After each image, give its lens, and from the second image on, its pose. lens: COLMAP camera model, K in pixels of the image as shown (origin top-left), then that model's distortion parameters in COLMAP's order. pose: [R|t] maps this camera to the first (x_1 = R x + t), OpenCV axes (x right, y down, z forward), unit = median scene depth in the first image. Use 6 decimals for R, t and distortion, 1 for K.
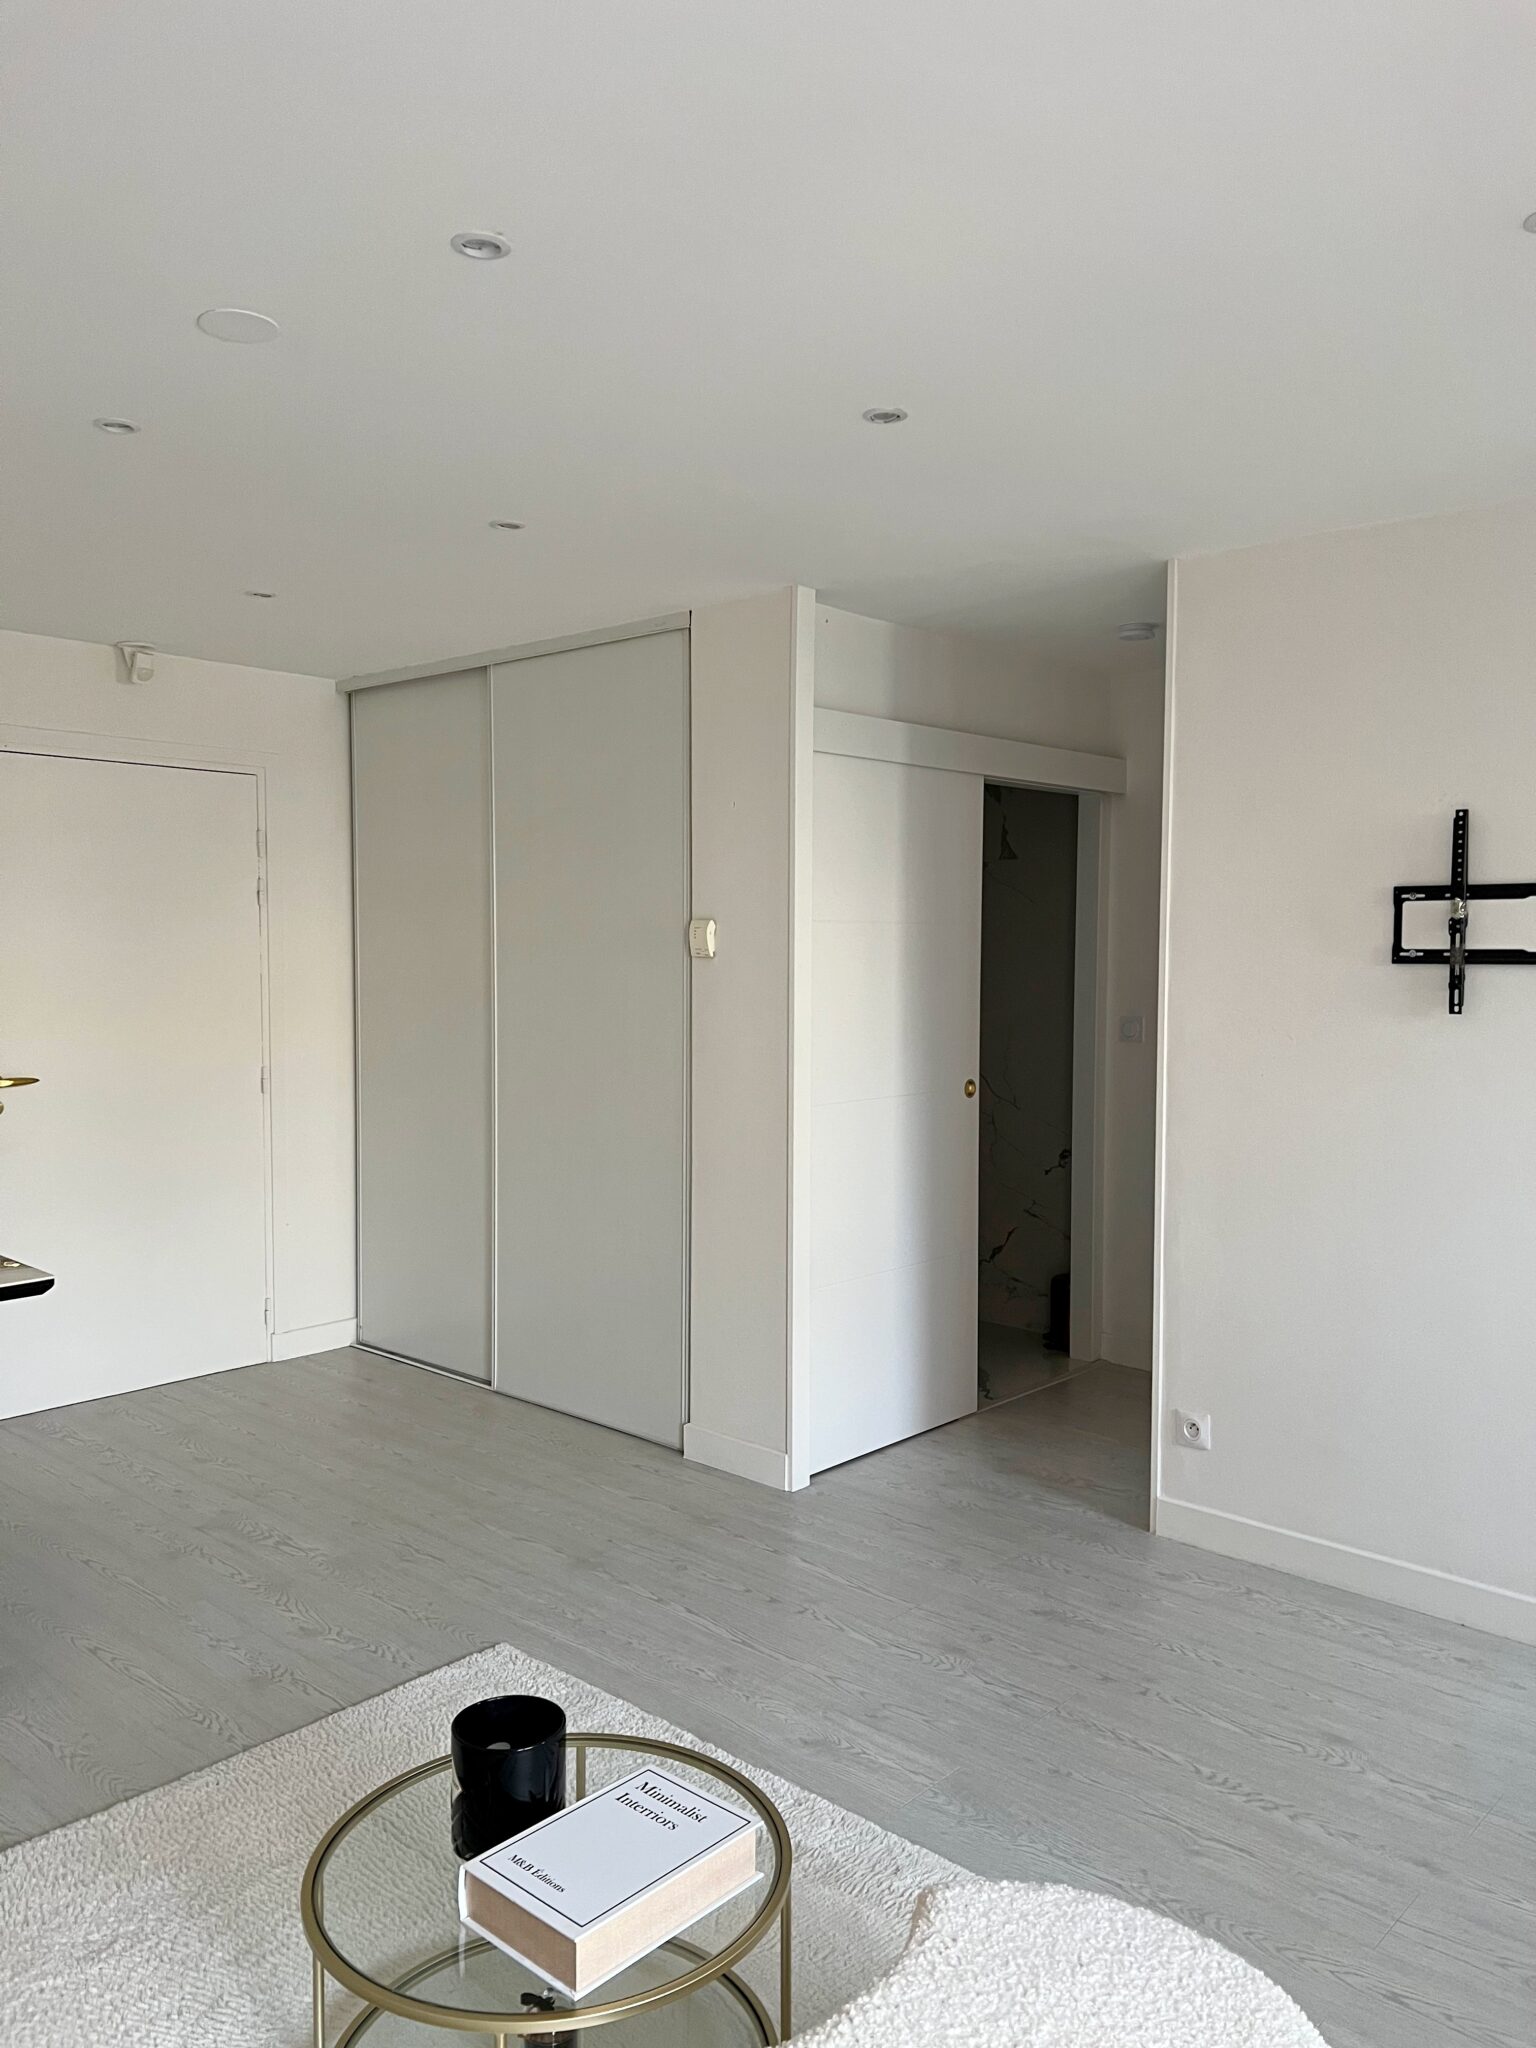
lens RADIAL K [[1543.3, 0, 777.3], [0, 1543.3, 1031.3], [0, 0, 1]] dist [0.036287, -0.002765]
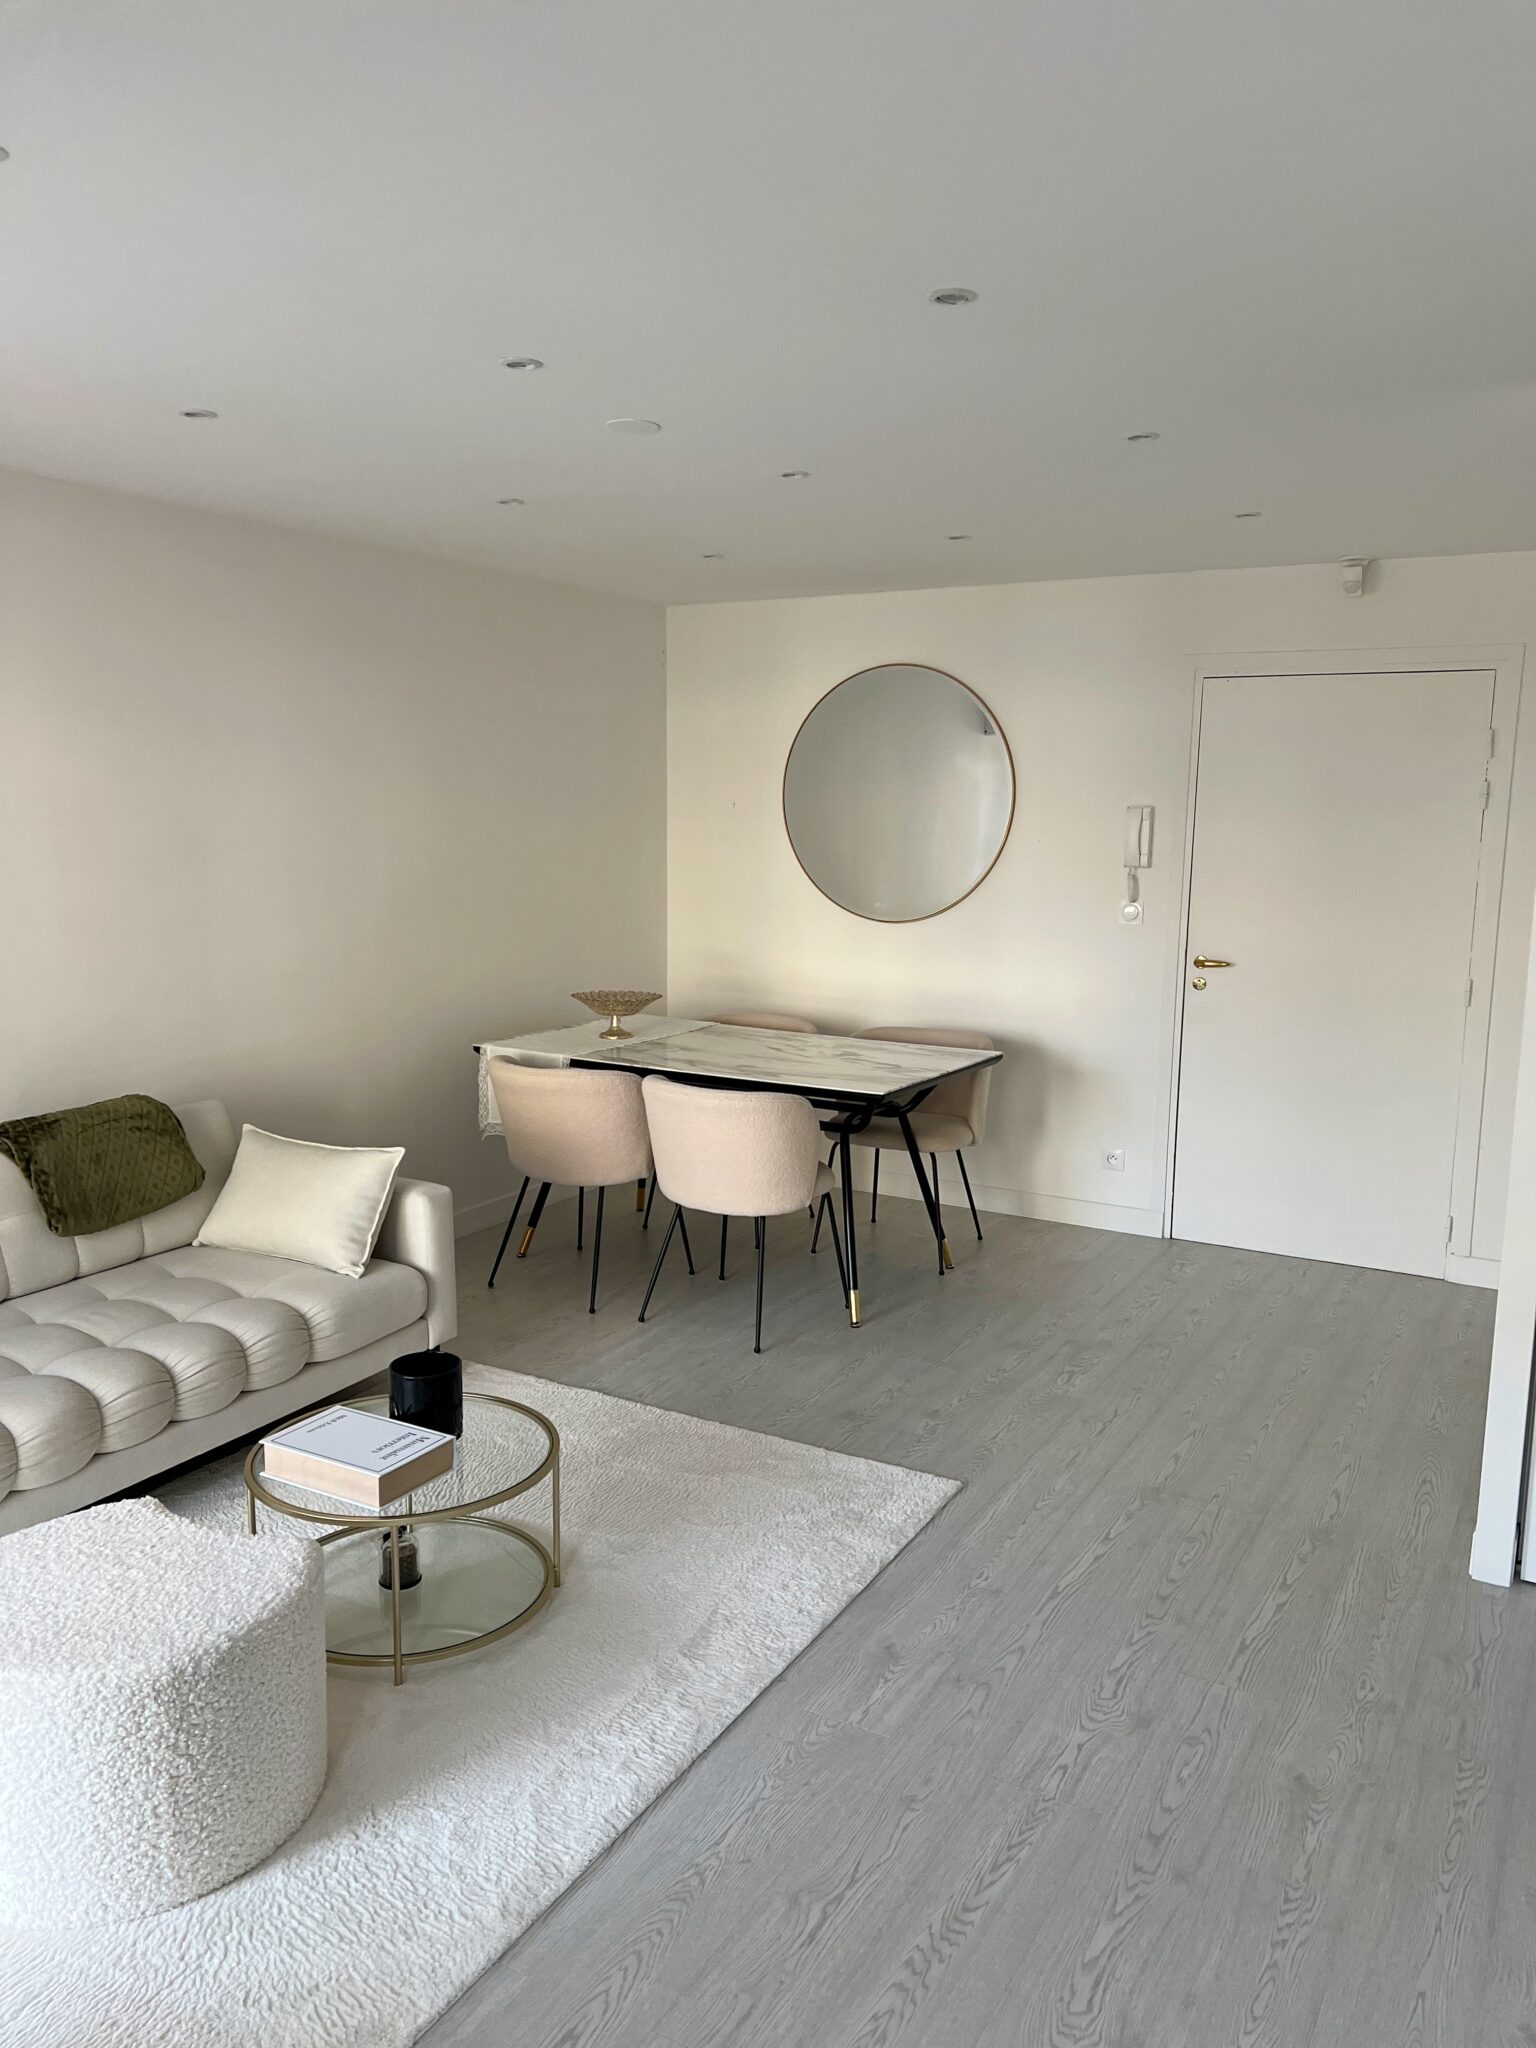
lens RADIAL K [[1543.3, 0, 777.3], [0, 1543.3, 1031.3], [0, 0, 1]] dist [0.036287, -0.002765]
pose [[0.224427, 0.144447, -0.963726, 0.760425], [-0.069314, 0.988815, 0.132066, -0.064443], [0.972023, 0.037161, 0.231929, 0.545252]]
